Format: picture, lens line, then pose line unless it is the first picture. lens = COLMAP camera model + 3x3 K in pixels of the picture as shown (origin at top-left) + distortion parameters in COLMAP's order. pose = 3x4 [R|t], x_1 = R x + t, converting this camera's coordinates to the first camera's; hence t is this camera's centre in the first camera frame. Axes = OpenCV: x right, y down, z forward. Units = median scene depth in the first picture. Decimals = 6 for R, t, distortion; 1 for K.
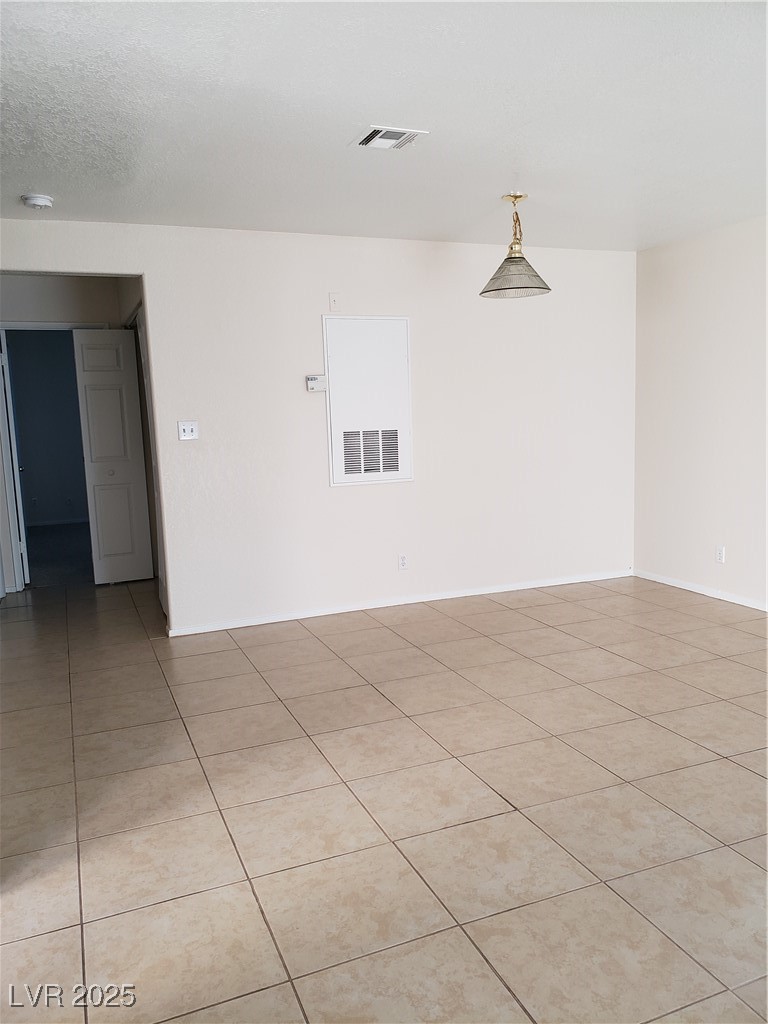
lens RADIAL K [[784.6, 0, 389.7], [0, 784.6, 525.6], [0, 0, 1]] dist [0.158862, -0.424647]
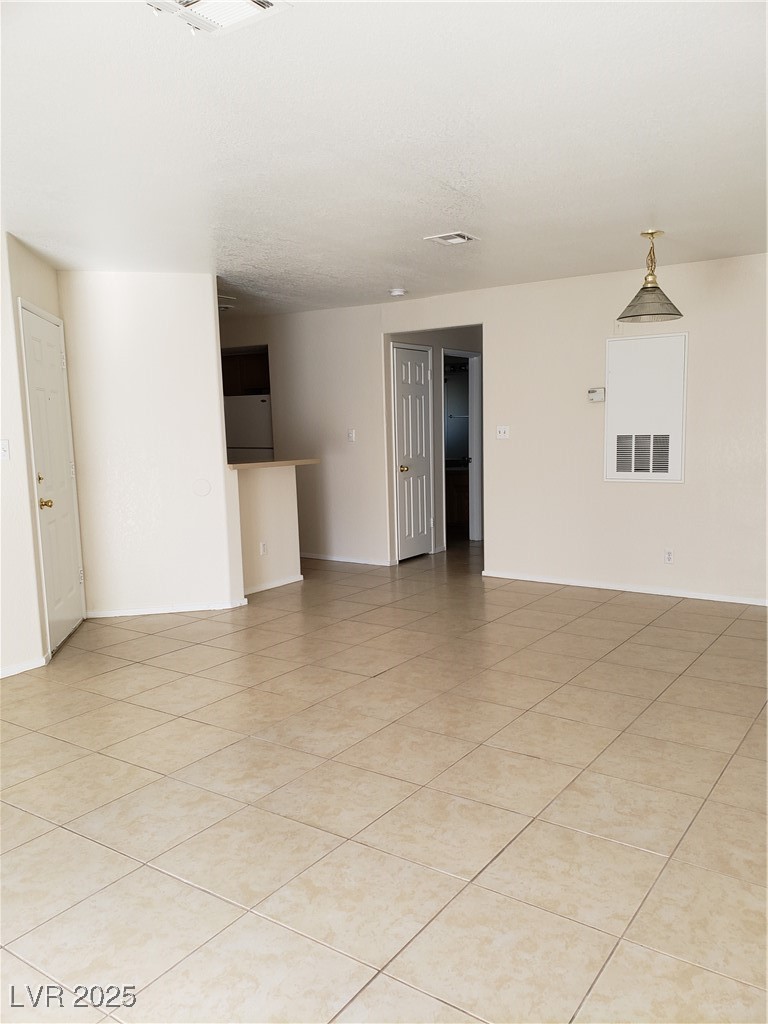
lens RADIAL K [[784.6, 0, 389.7], [0, 784.6, 525.6], [0, 0, 1]] dist [0.158862, -0.424647]
pose [[0.536620, 0.129996, -0.833751, 0.811945], [-0.120351, 0.989752, 0.076859, -0.038356], [0.835198, 0.059098, 0.546765, 0.082045]]
